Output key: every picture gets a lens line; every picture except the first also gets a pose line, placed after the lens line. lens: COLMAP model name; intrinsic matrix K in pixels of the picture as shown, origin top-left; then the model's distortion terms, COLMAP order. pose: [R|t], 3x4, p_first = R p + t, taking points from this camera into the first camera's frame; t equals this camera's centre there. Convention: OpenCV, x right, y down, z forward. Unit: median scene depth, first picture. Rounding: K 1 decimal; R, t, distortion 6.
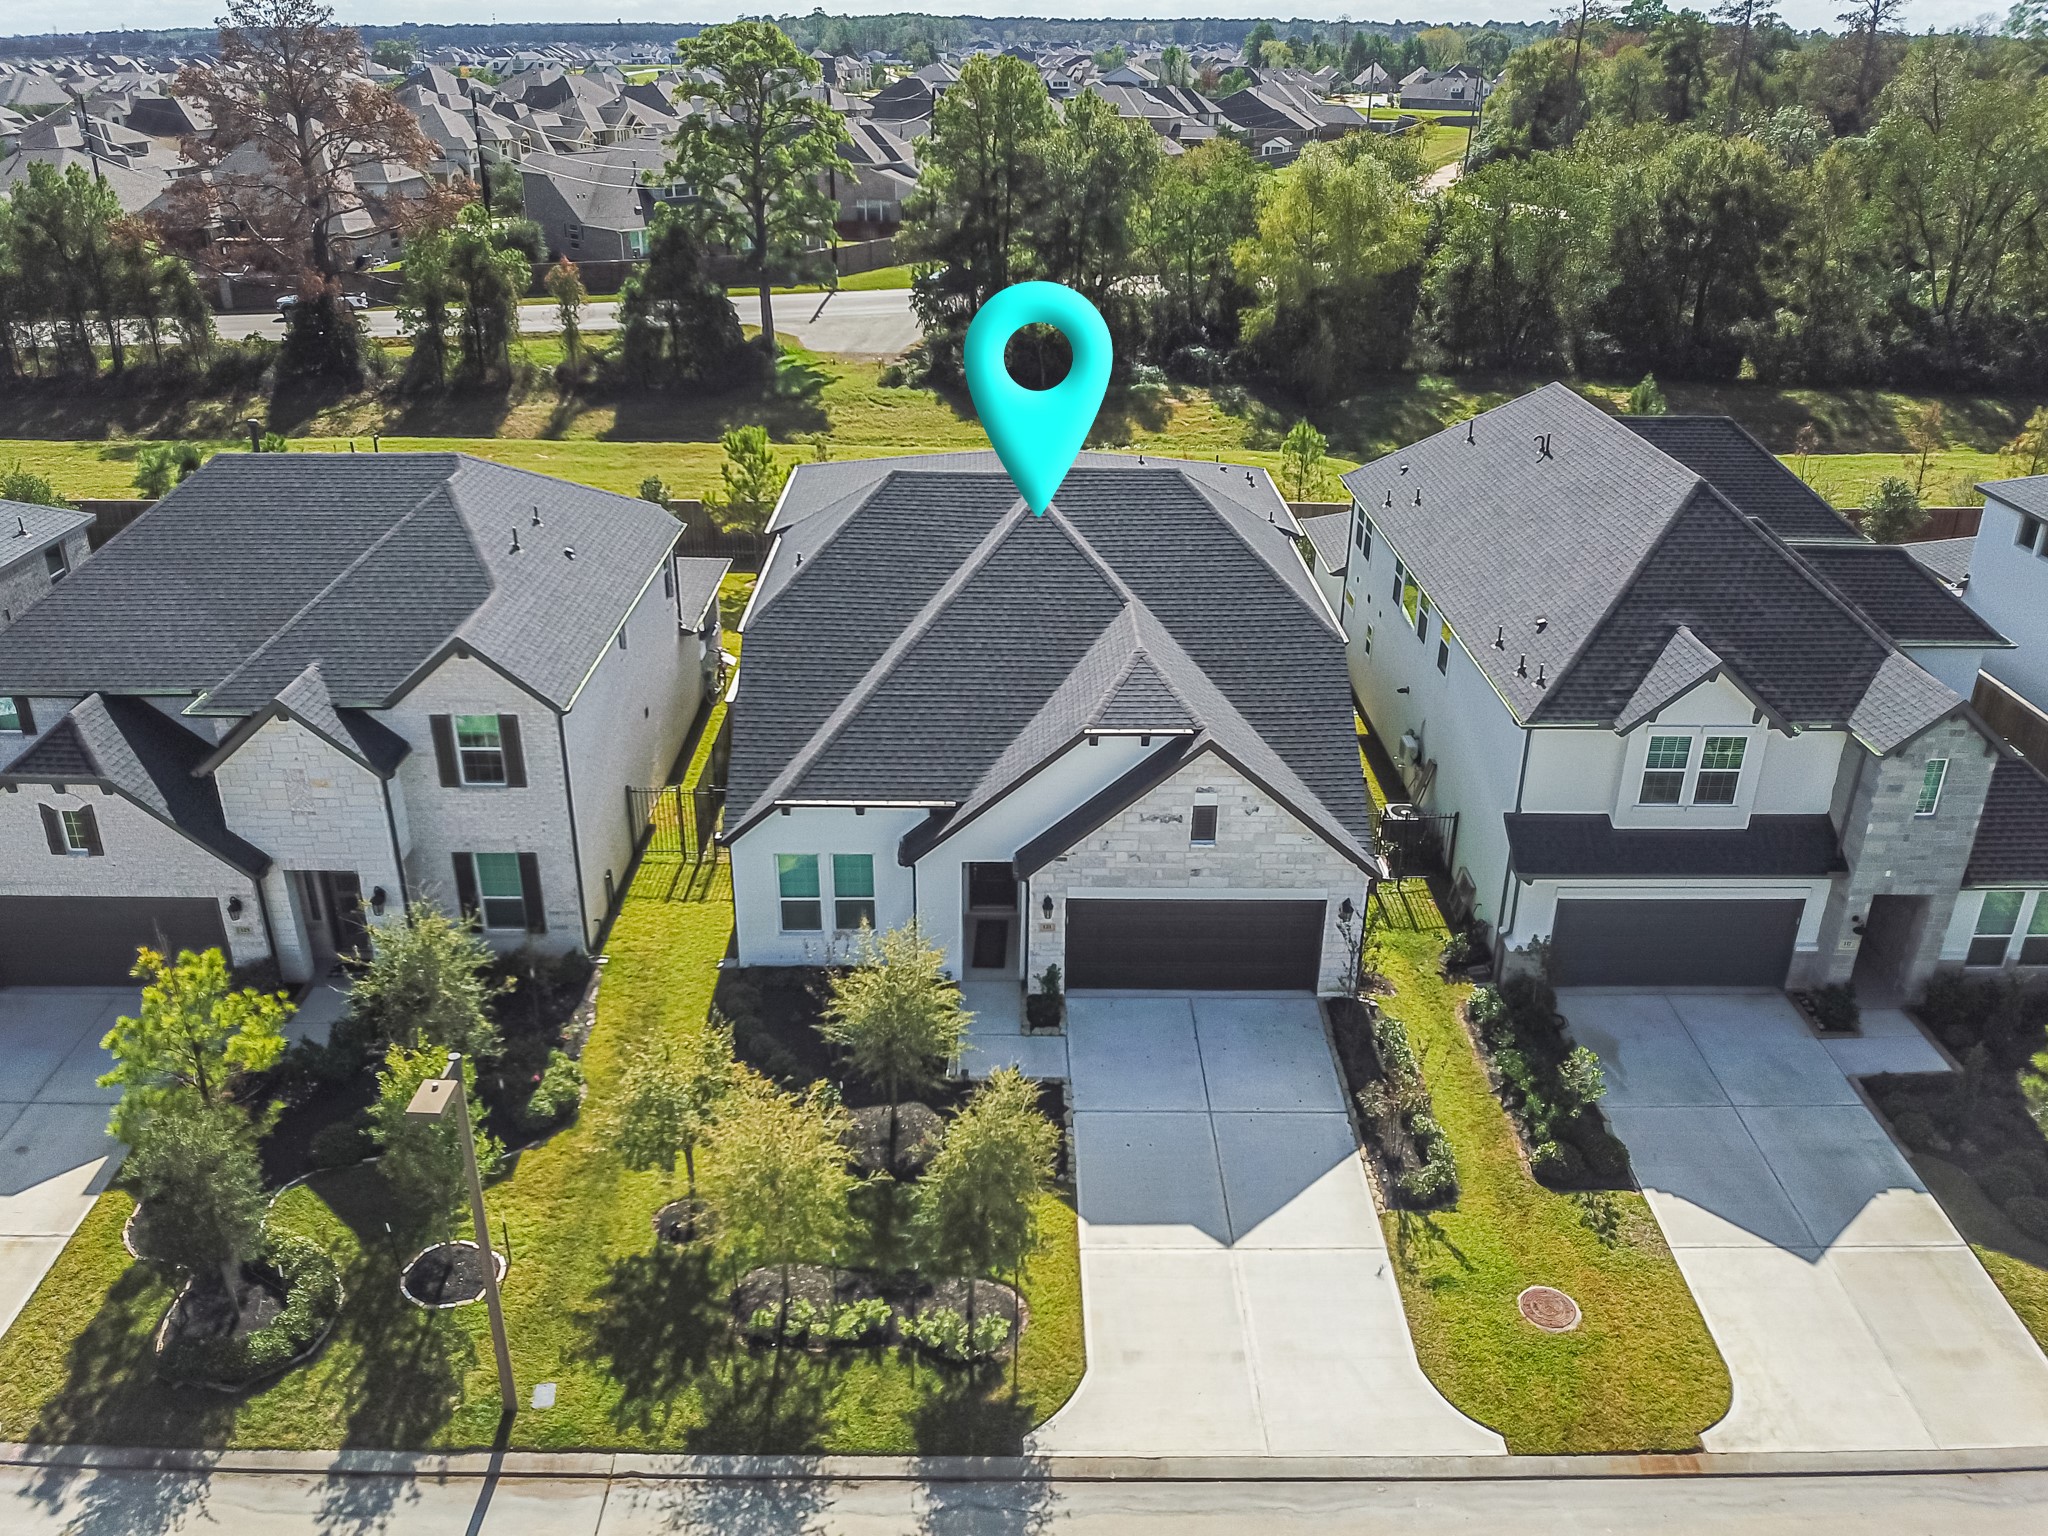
lens RADIAL K [[1580.5, 0, 1025.1], [0, 1580.5, 819.1], [0, 0, 1]] dist [-0.040802, -0.002520]
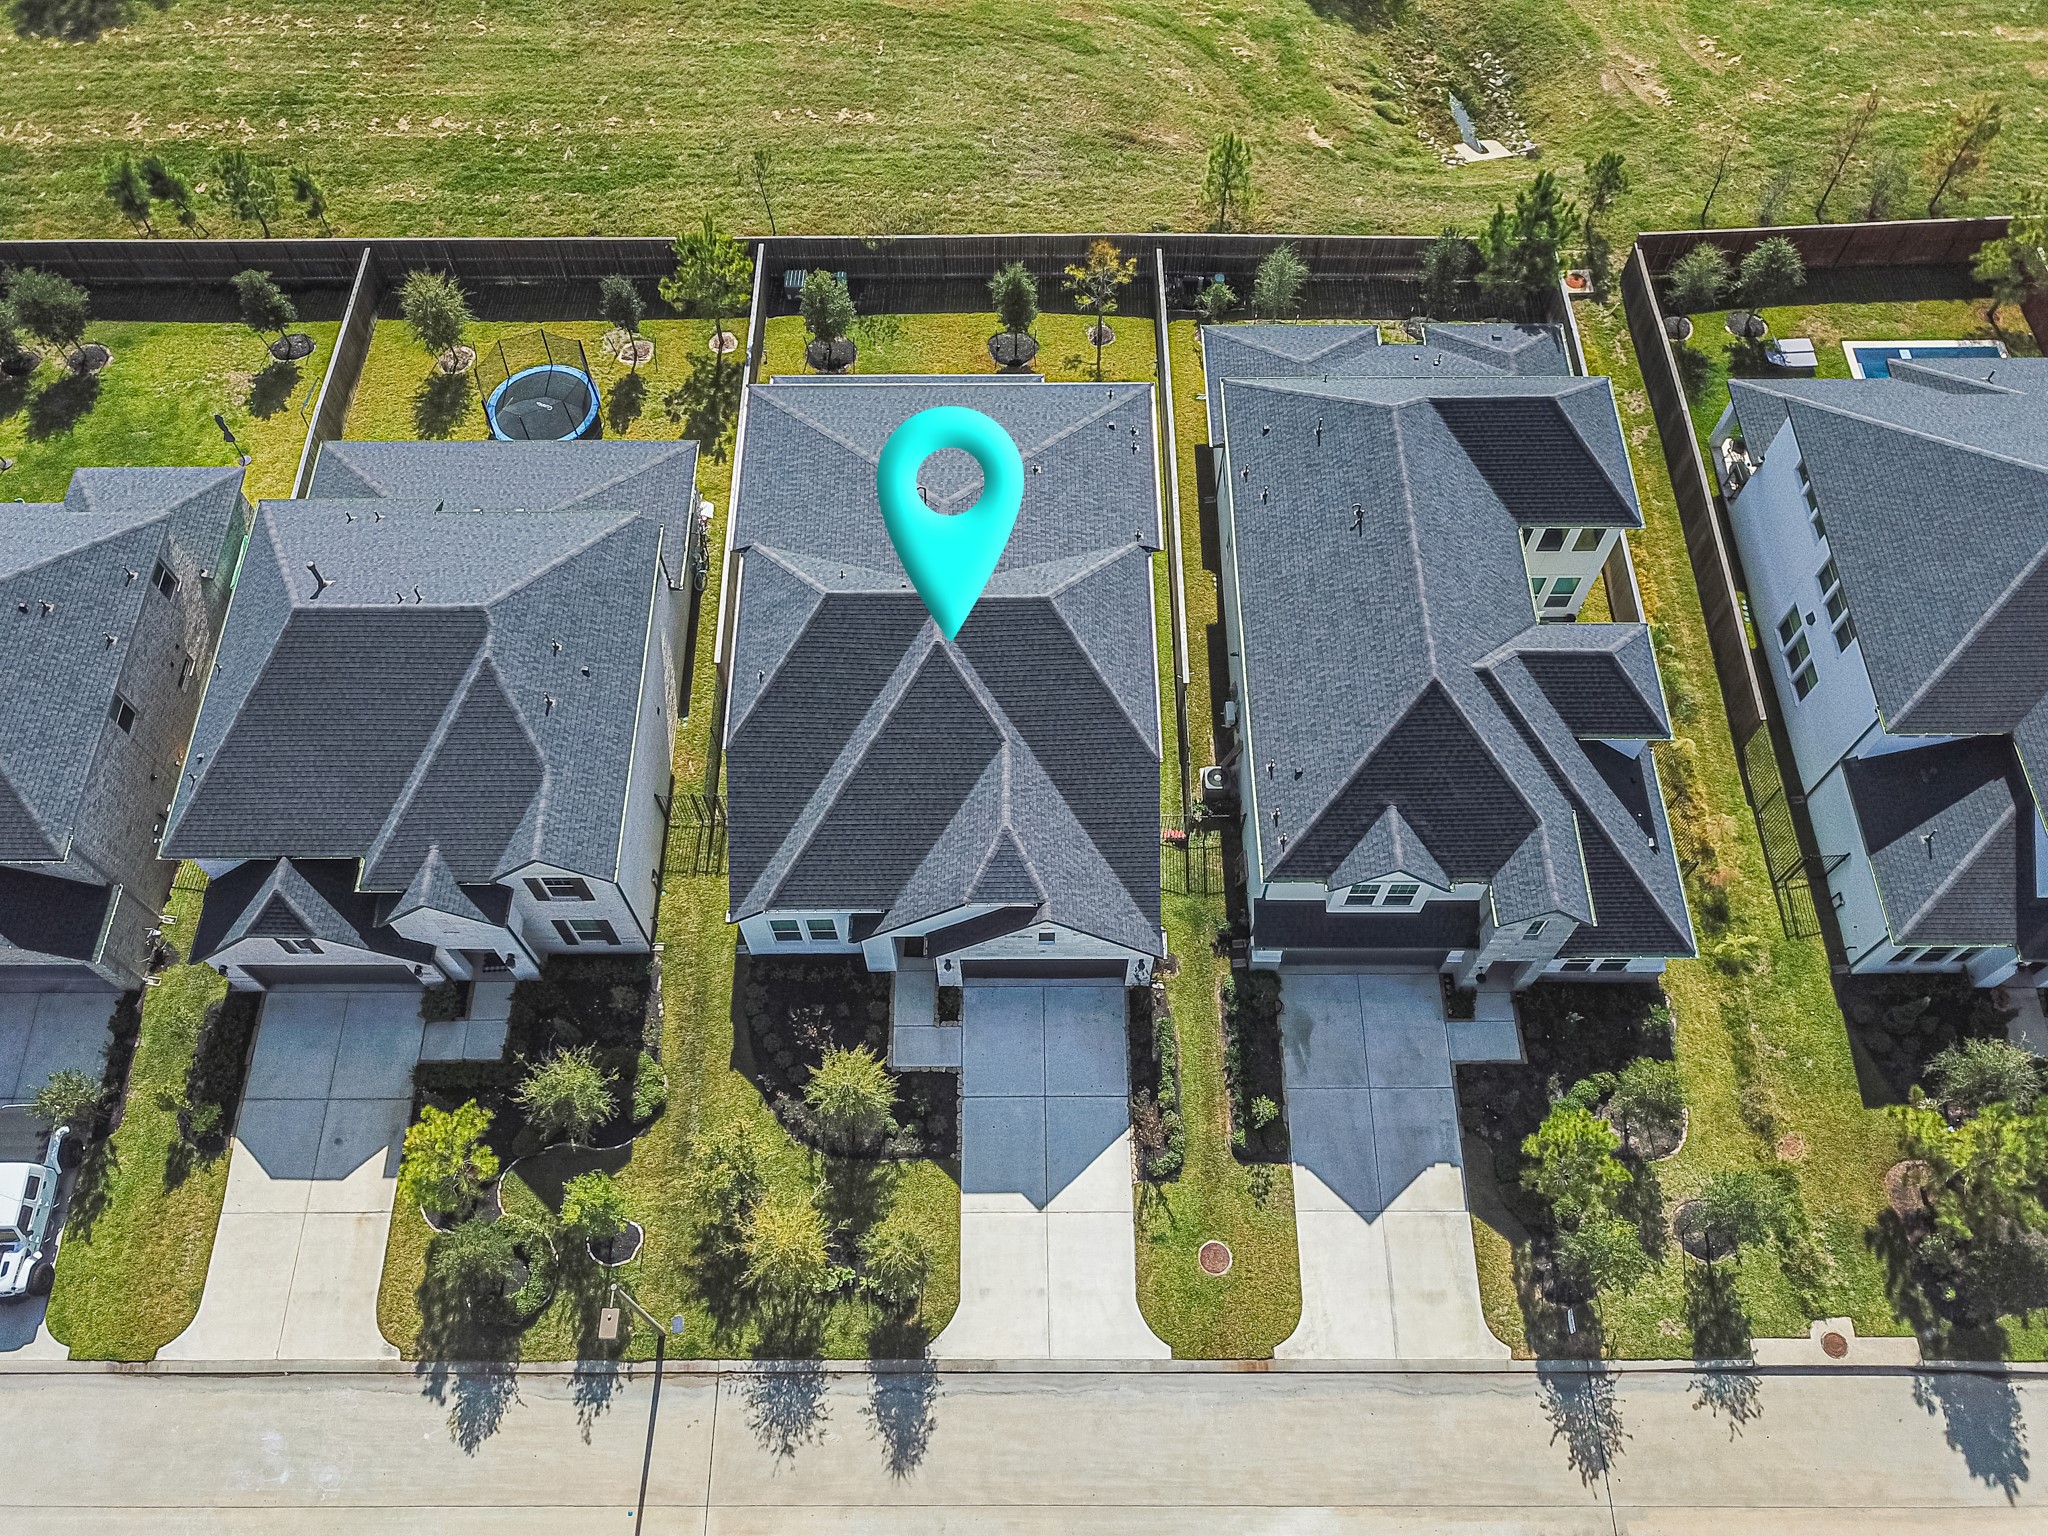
lens RADIAL K [[1550.1, 0, 1024.0], [0, 1550.1, 768.0], [0, 0, 1]] dist [0.010282, -0.010918]
pose [[0.999904, 0.001522, -0.013789, 0.113095], [0.006656, 0.819452, 0.573110, -0.990635], [0.012172, -0.573146, 0.819363, -0.129832]]
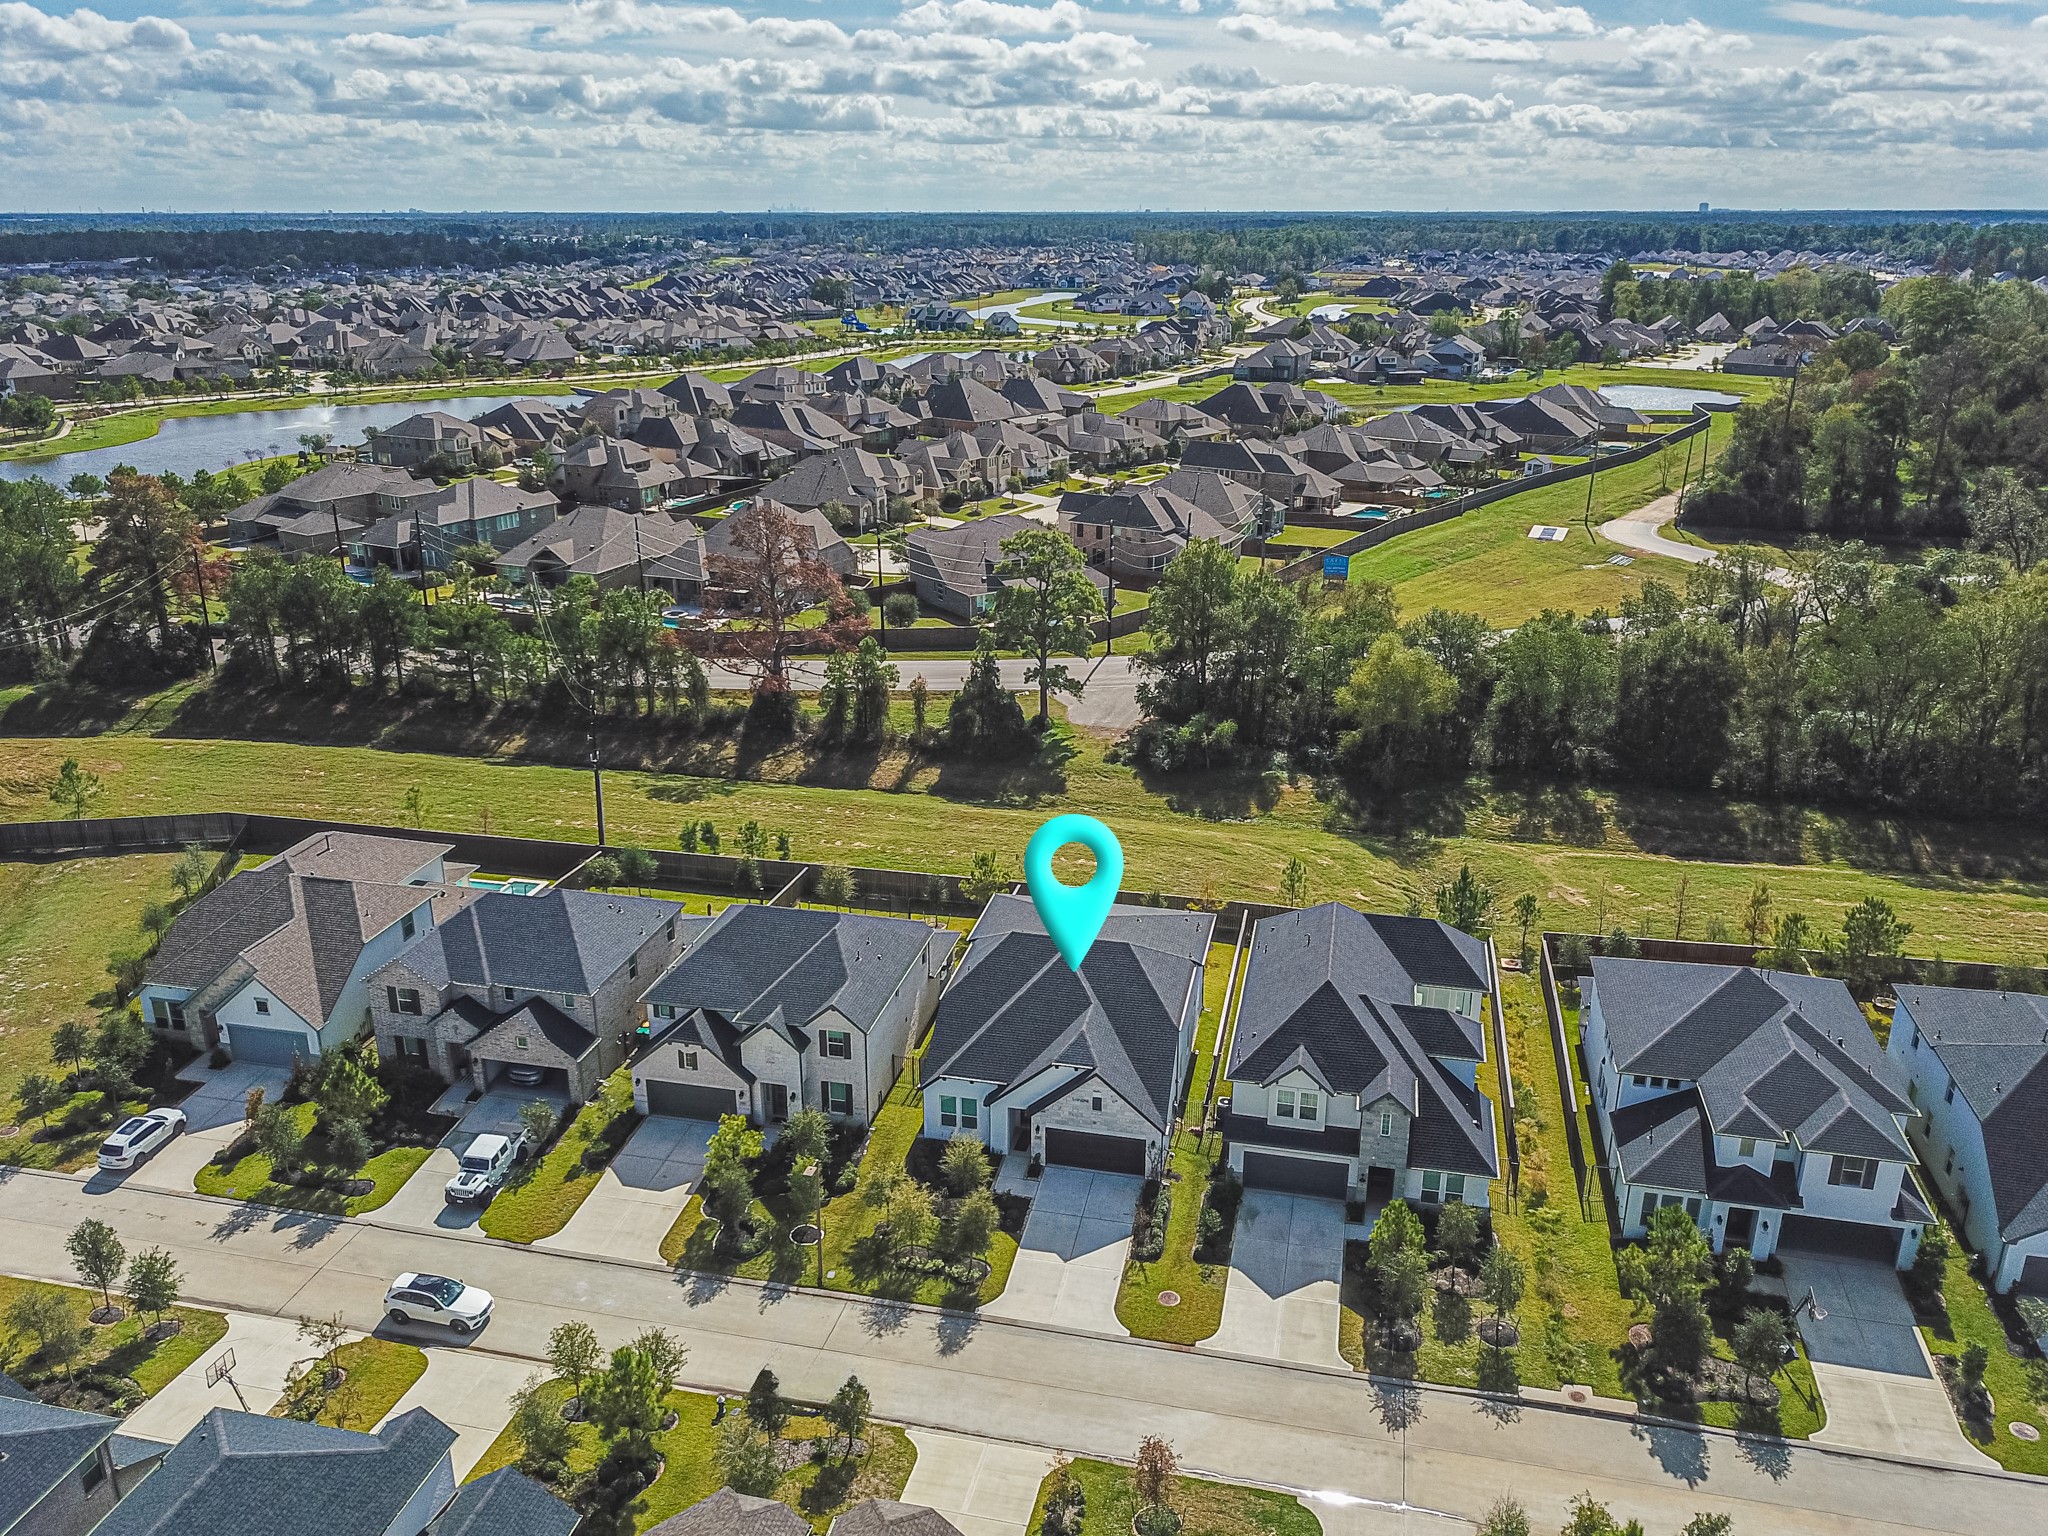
lens RADIAL K [[1578.2, 0, 1041.8], [0, 1578.2, 776.3], [0, 0, 1]] dist [0.046772, -0.127635]
pose [[0.974815, 0.068975, -0.212078, 0.542517], [-0.094817, 0.988923, -0.114193, -0.225735], [0.201853, 0.131426, 0.970558, -1.624377]]
